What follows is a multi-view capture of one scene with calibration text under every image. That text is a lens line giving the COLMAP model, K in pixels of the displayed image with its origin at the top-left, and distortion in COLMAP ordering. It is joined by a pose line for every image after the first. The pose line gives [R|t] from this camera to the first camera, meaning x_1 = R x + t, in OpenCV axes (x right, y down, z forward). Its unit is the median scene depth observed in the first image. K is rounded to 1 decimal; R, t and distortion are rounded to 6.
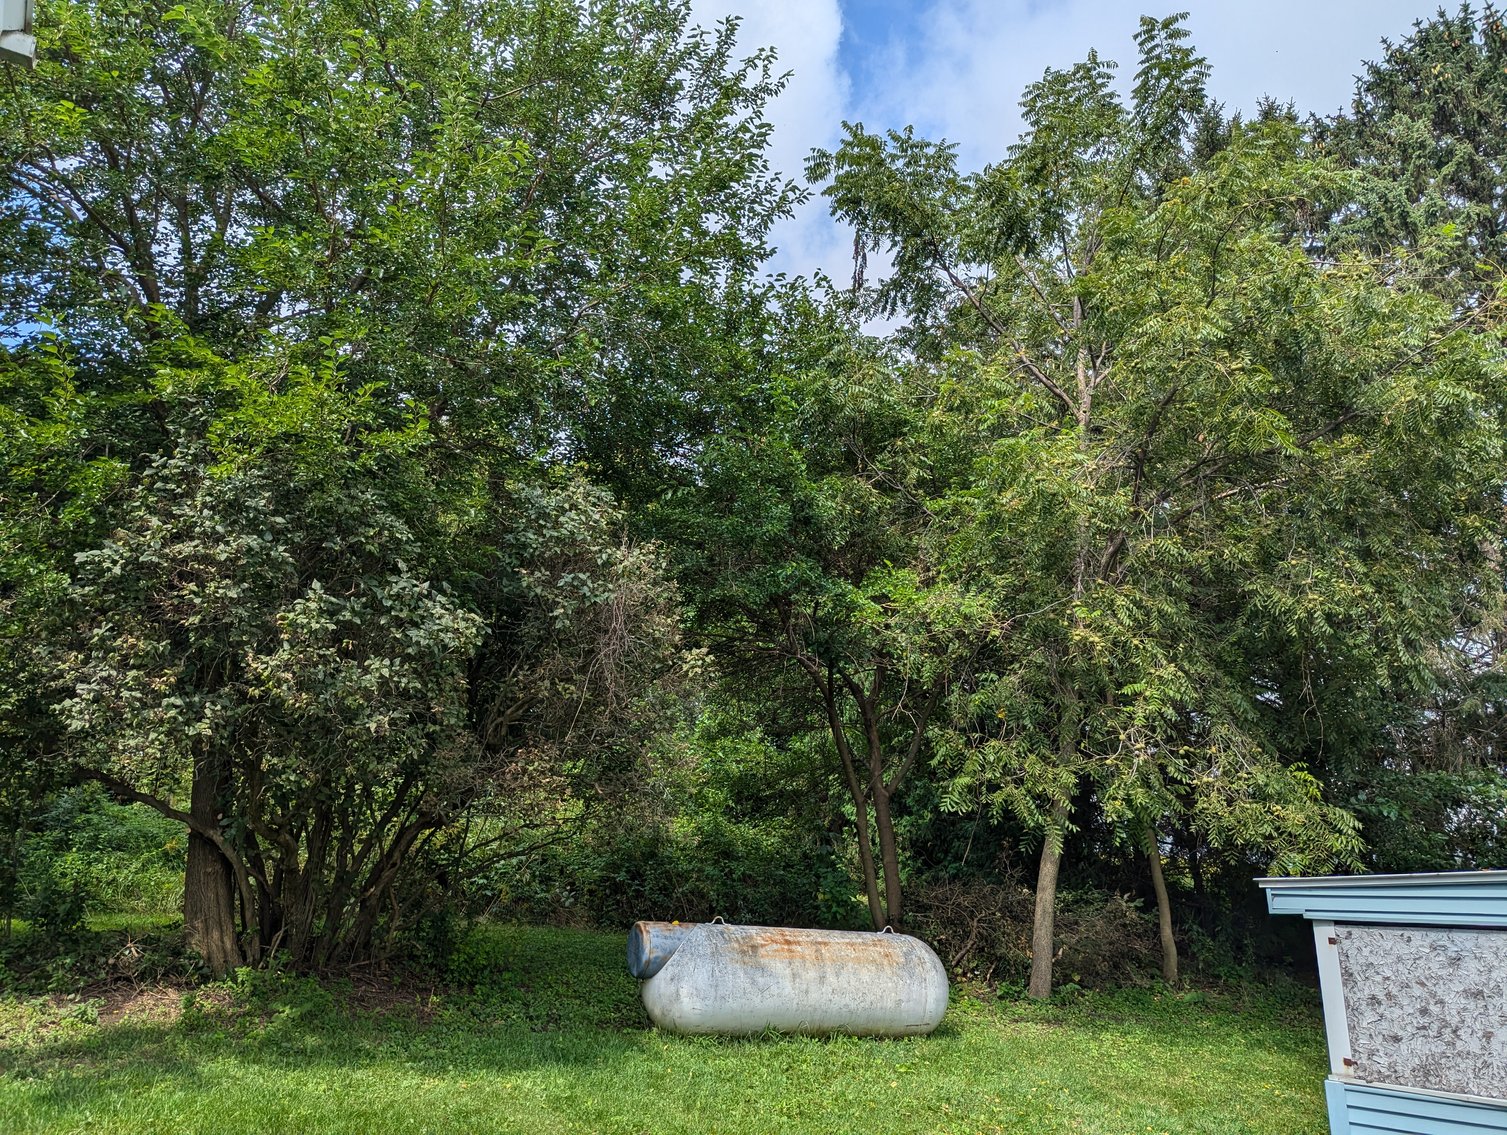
lens RADIAL K [[1049.9, 0, 752.4], [0, 1049.9, 563.4], [0, 0, 1]] dist [0.037050, -0.040758]
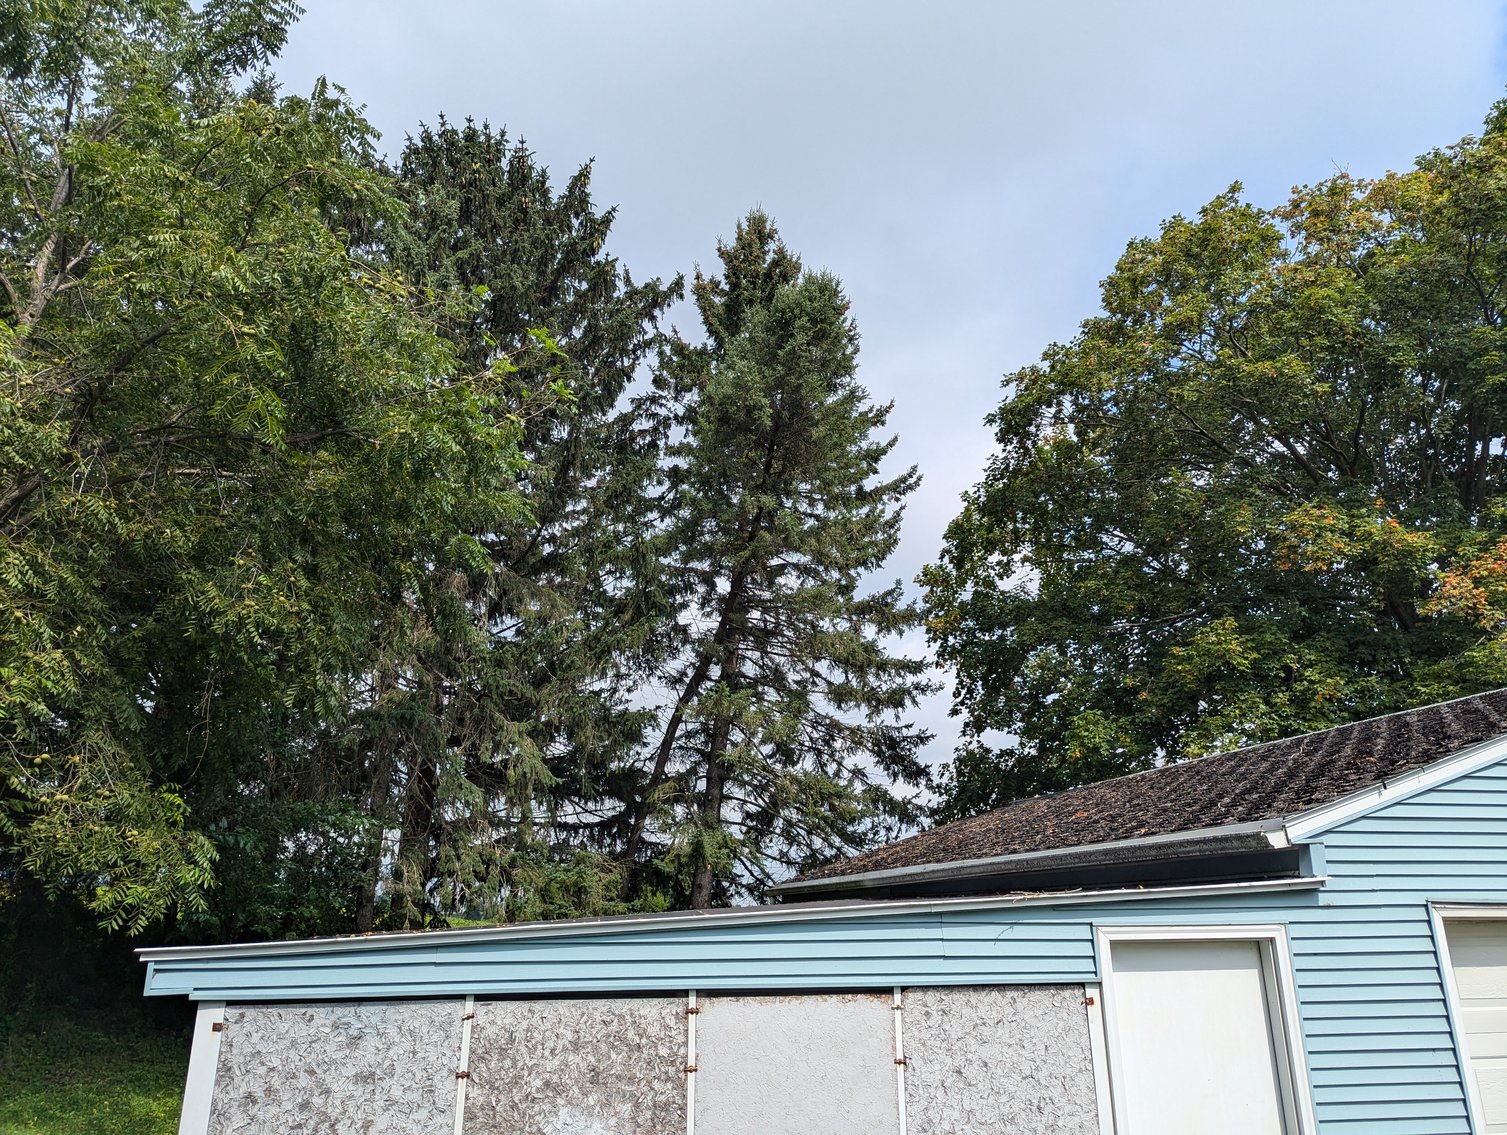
lens RADIAL K [[1049.9, 0, 752.4], [0, 1049.9, 563.4], [0, 0, 1]] dist [0.037050, -0.040758]
pose [[0.543450, 0.237613, 0.805110, 0.023586], [-0.228530, 0.964755, -0.130471, 0.017417], [-0.807735, -0.113087, 0.578597, 0.125812]]
